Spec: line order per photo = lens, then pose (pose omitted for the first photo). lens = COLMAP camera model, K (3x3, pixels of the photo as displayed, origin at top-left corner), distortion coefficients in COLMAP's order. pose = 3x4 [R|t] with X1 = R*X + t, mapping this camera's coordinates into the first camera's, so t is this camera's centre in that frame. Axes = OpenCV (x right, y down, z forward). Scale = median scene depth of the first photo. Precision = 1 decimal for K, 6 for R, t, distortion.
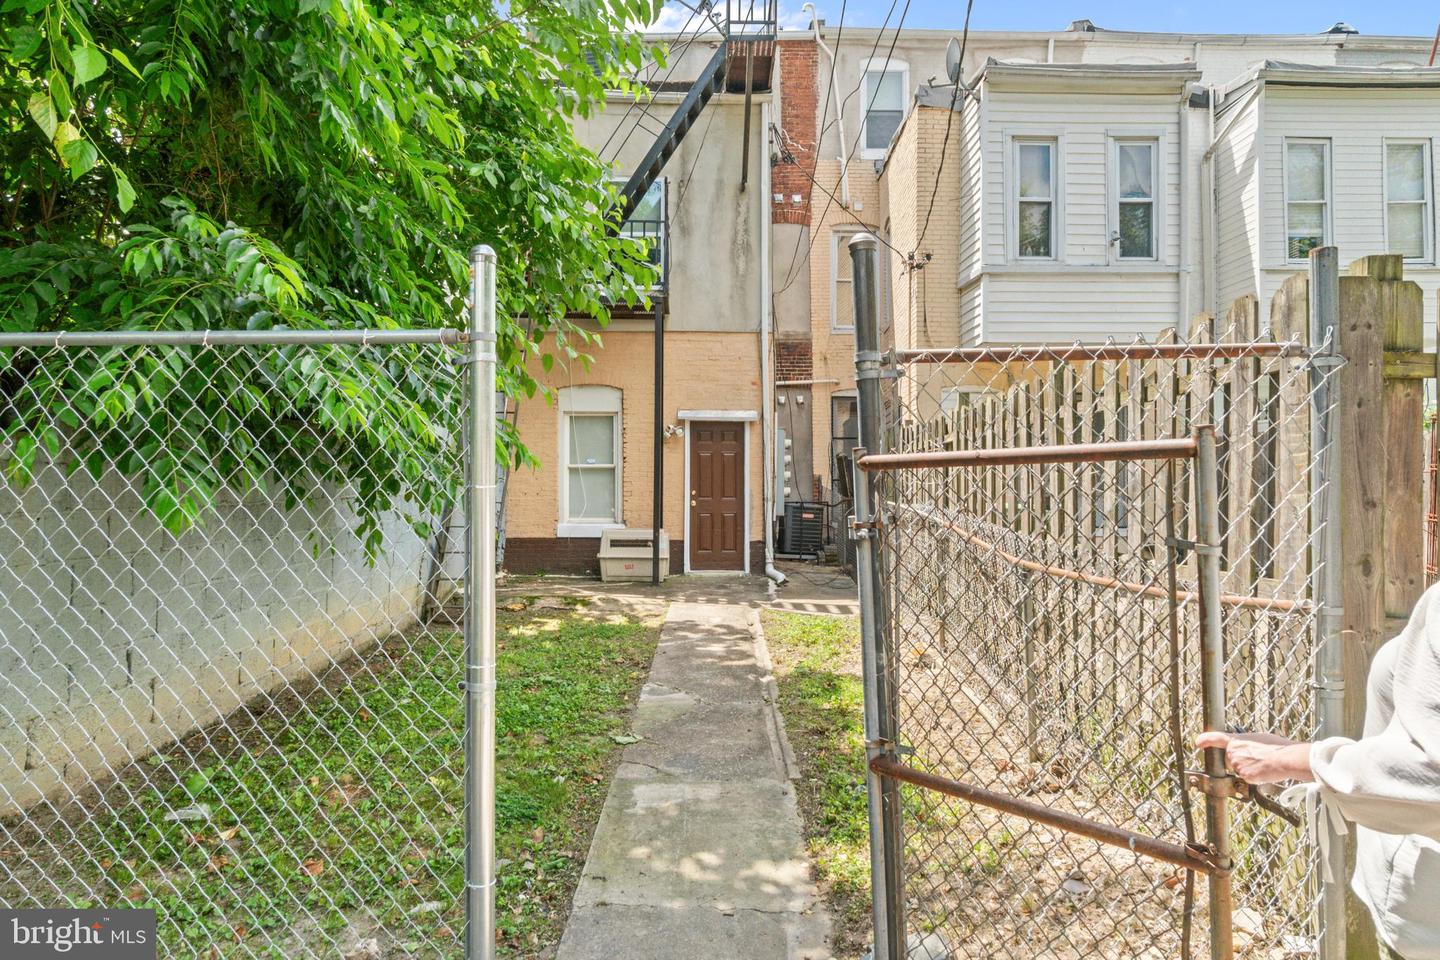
lens RADIAL K [[898.3, 0, 719.9], [0, 898.3, 477.3], [0, 0, 1]] dist [0.003324, -0.001065]
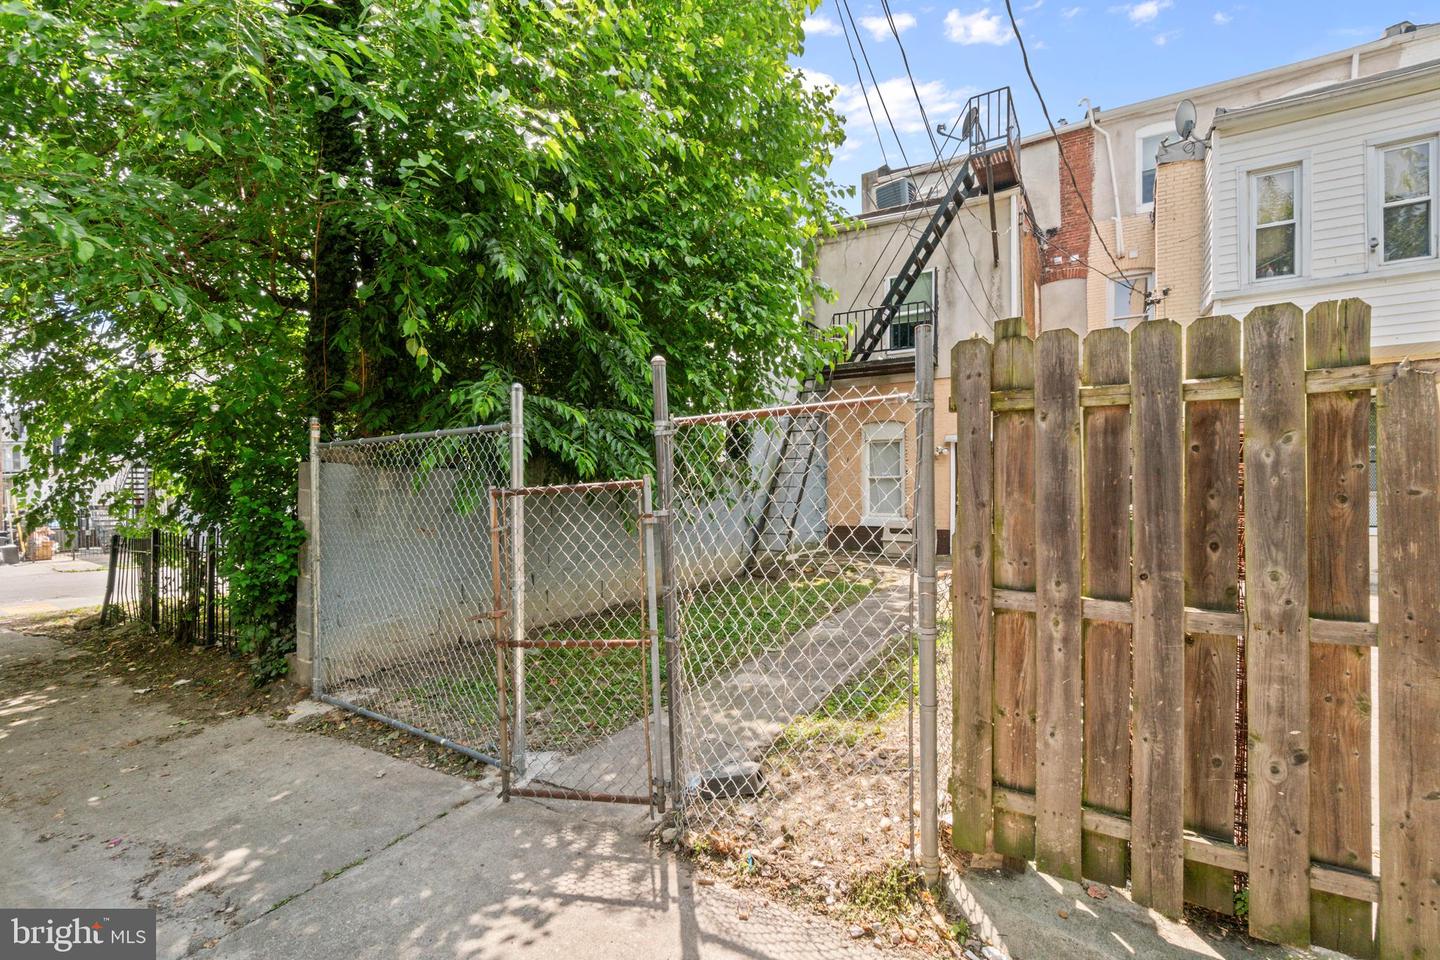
lens RADIAL K [[635.7, 0, 721.1], [0, 635.7, 490.0], [0, 0, 1]] dist [-0.009964, 0.001062]
pose [[0.844285, -0.008485, -0.535827, 0.190292], [0.013267, 0.999899, 0.005069, -0.000660], [0.535730, -0.011389, 0.844312, -0.005585]]
